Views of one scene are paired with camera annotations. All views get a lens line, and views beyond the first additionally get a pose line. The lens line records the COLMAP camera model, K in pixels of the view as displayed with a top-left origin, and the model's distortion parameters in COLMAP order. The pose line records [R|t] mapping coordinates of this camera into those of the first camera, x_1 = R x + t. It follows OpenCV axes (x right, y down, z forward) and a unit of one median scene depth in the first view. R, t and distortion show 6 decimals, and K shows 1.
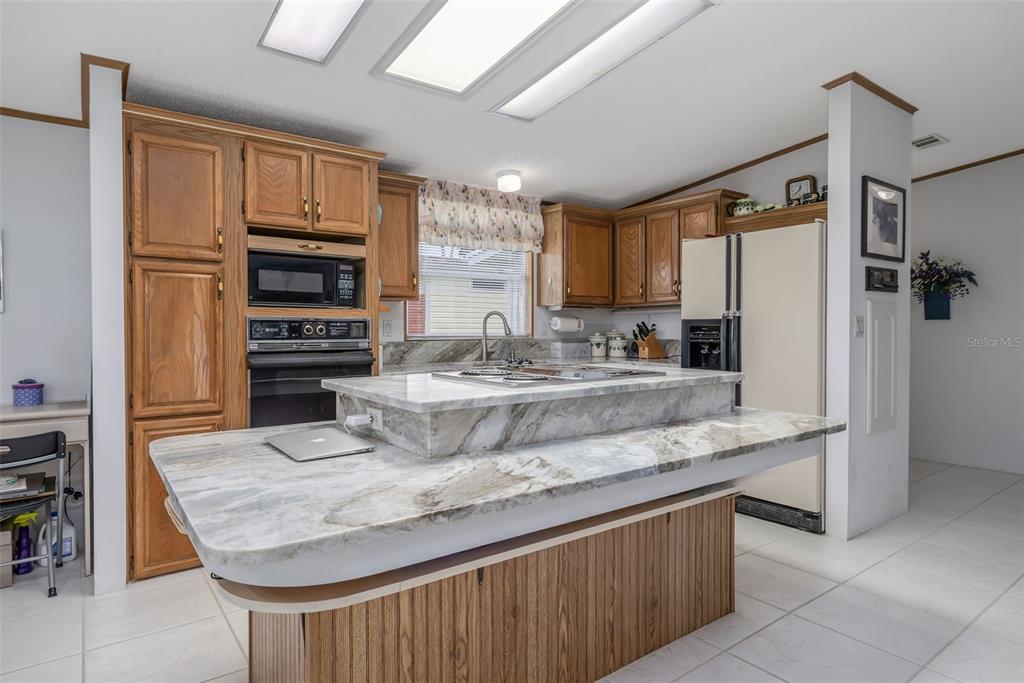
lens RADIAL K [[569.5, 0, 507.4], [0, 569.5, 331.6], [0, 0, 1]] dist [-0.001382, -0.000641]
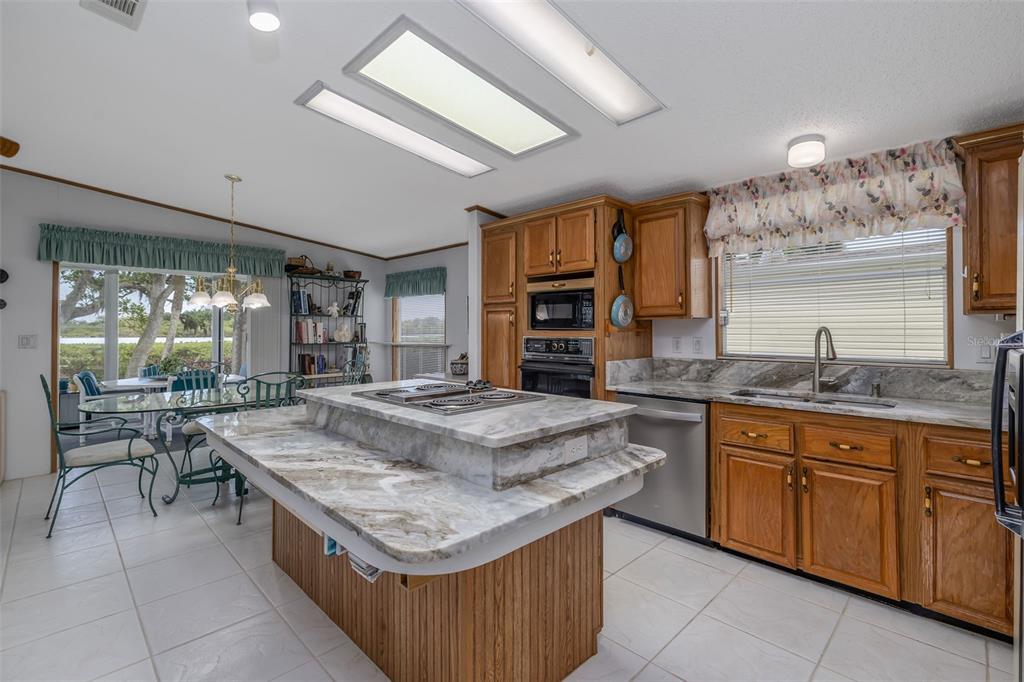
lens RADIAL K [[465.9, 0, 504.0], [0, 465.9, 326.6], [0, 0, 1]] dist [-0.002465, 0.000060]
pose [[0.138814, -0.005948, -0.990301, 0.698641], [-0.005270, 0.999963, -0.006745, -0.039939], [0.990305, 0.006155, 0.138777, 0.679636]]
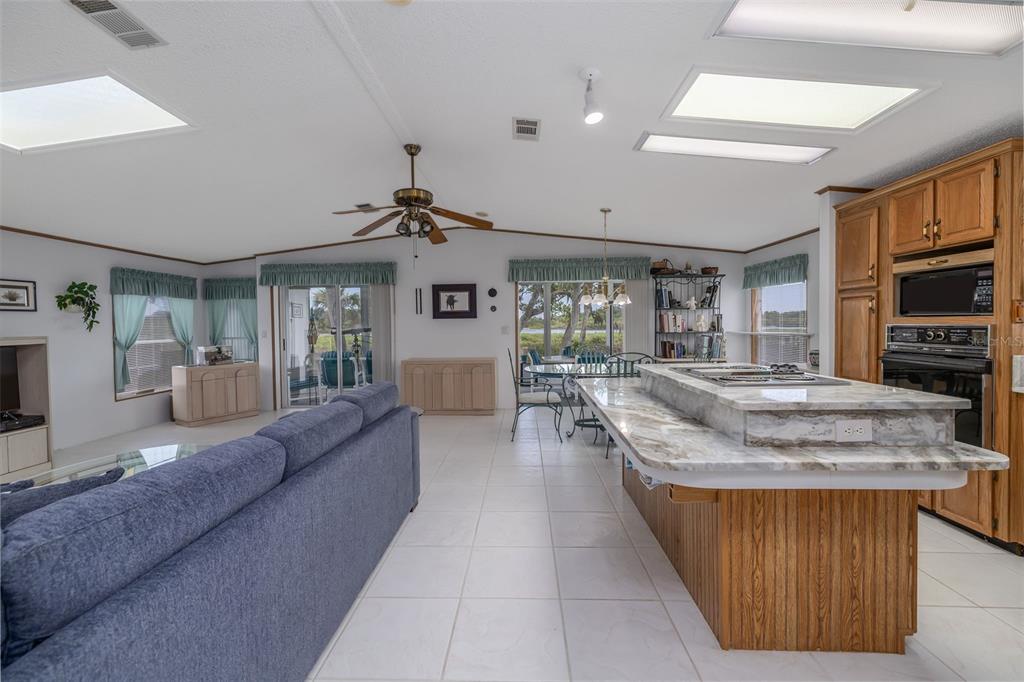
lens RADIAL K [[428.1, 0, 507.9], [0, 428.1, 334.2], [0, 0, 1]] dist [0.000413, 0.000196]
pose [[-0.622820, 0.025958, -0.781935, 0.813413], [0.008707, 0.999618, 0.026249, -0.033931], [0.782317, 0.009541, -0.622807, 0.818215]]
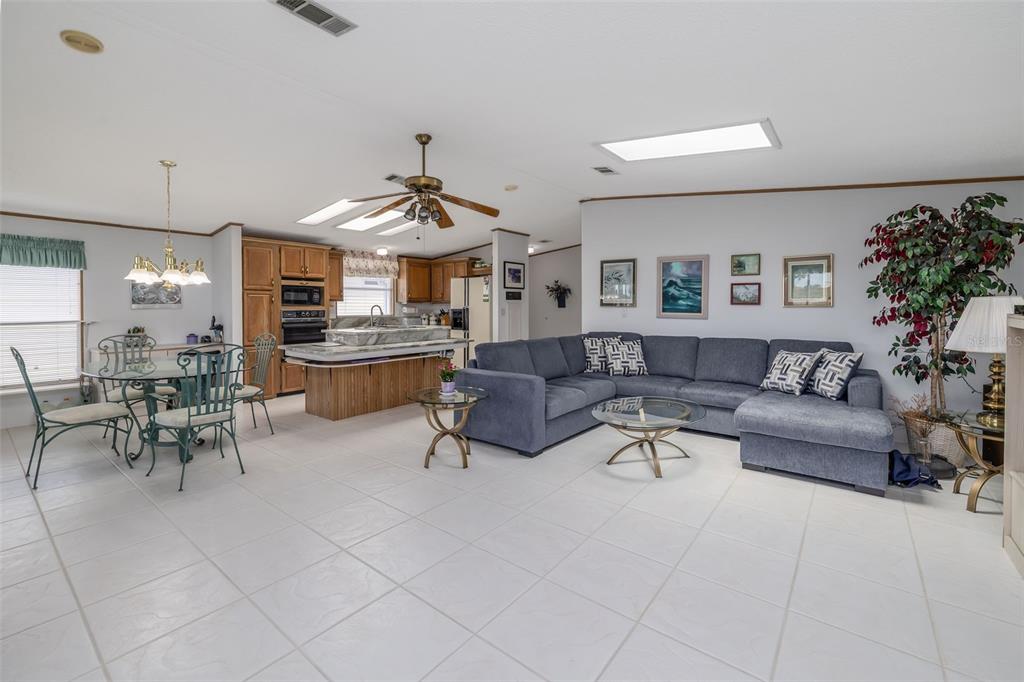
lens RADIAL K [[433.8, 0, 498.1], [0, 433.8, 308.4], [0, 0, 1]] dist [-0.000578, 0.000108]
pose [[0.970819, -0.002747, 0.239800, 0.049211], [0.003347, 0.999992, -0.002094, -0.021974], [-0.239792, 0.002835, 0.970820, -1.136245]]
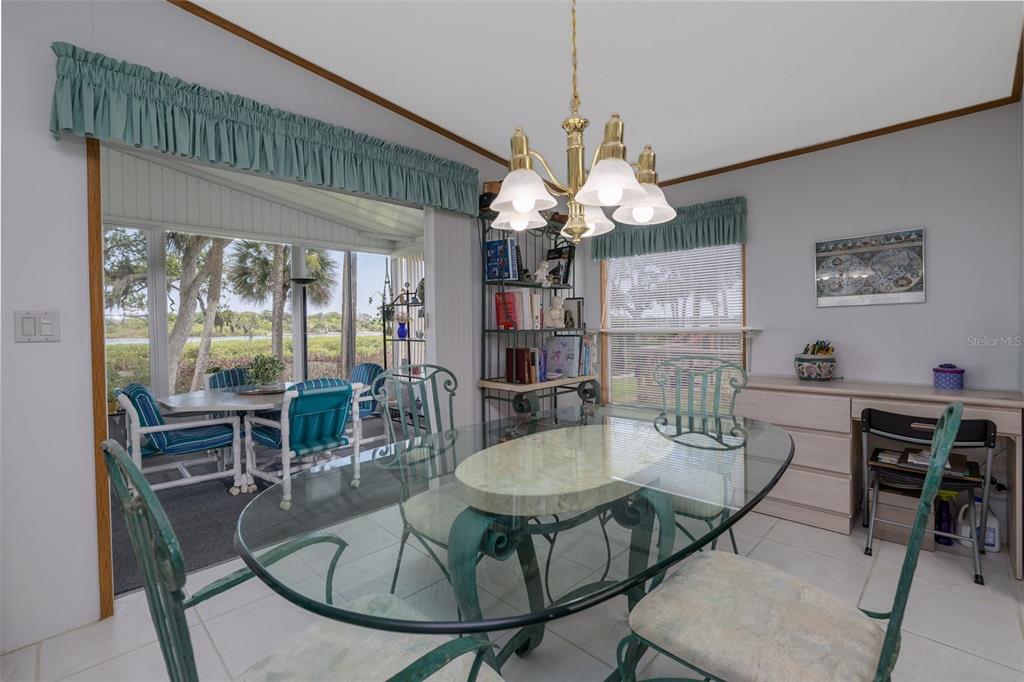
lens RADIAL K [[458.1, 0, 505.9], [0, 458.1, 336.5], [0, 0, 1]] dist [0.000621, 0.000140]
pose [[0.144045, 0.022126, -0.989324, -0.103284], [0.010782, 0.999656, 0.023927, 0.002635], [0.989512, -0.014114, 0.143757, 0.053112]]
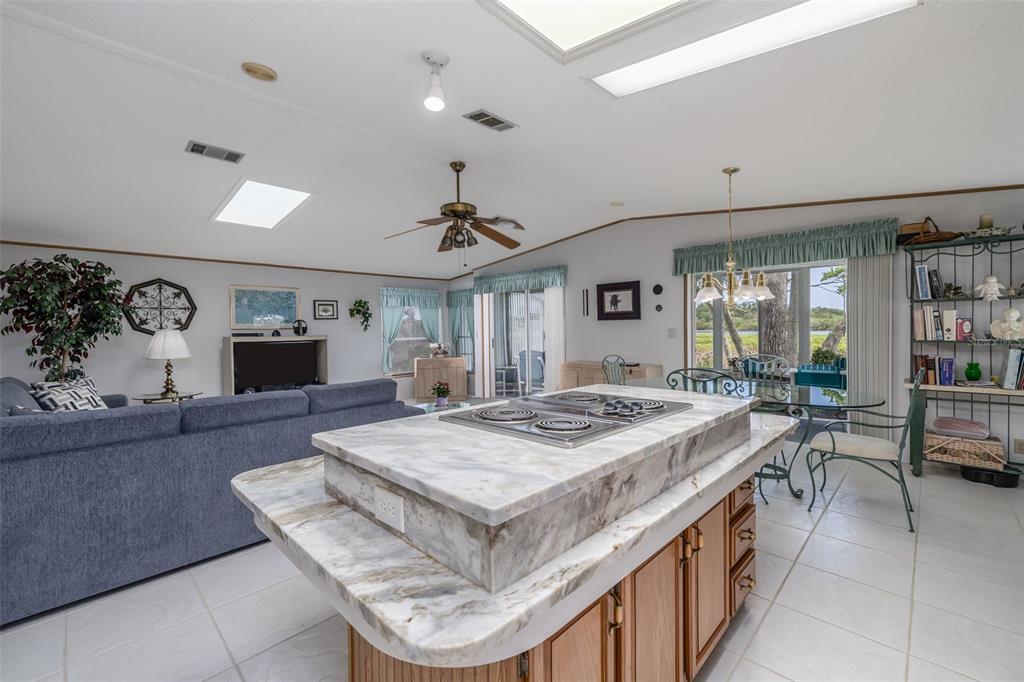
lens RADIAL K [[432.3, 0, 512.0], [0, 432.3, 341.0], [0, 0, 1]] dist [0.000921, 0.000105]
pose [[-0.986761, 0.020428, -0.160887, 0.183240], [0.014476, 0.999170, 0.038085, -0.043009], [0.161531, 0.035252, -0.986238, 1.134687]]
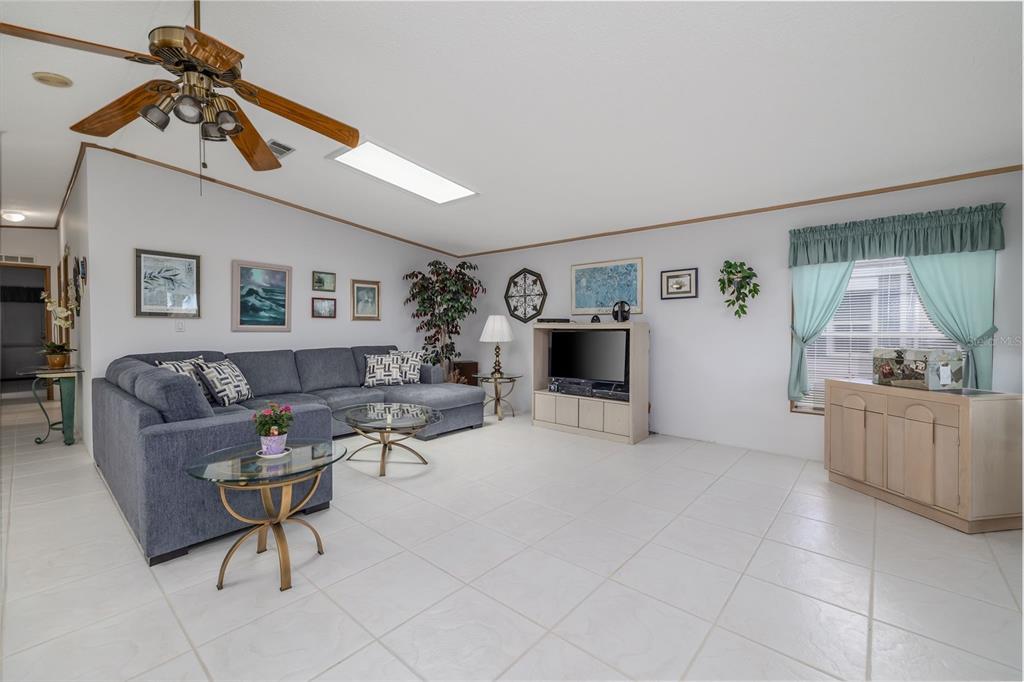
lens RADIAL K [[428.1, 0, 507.9], [0, 428.1, 334.2], [0, 0, 1]] dist [0.000413, 0.000196]
pose [[-0.205136, -0.014567, 0.978625, -0.476958], [0.007455, 0.999837, 0.016446, 0.004425], [-0.978705, 0.010669, -0.204994, -0.277359]]
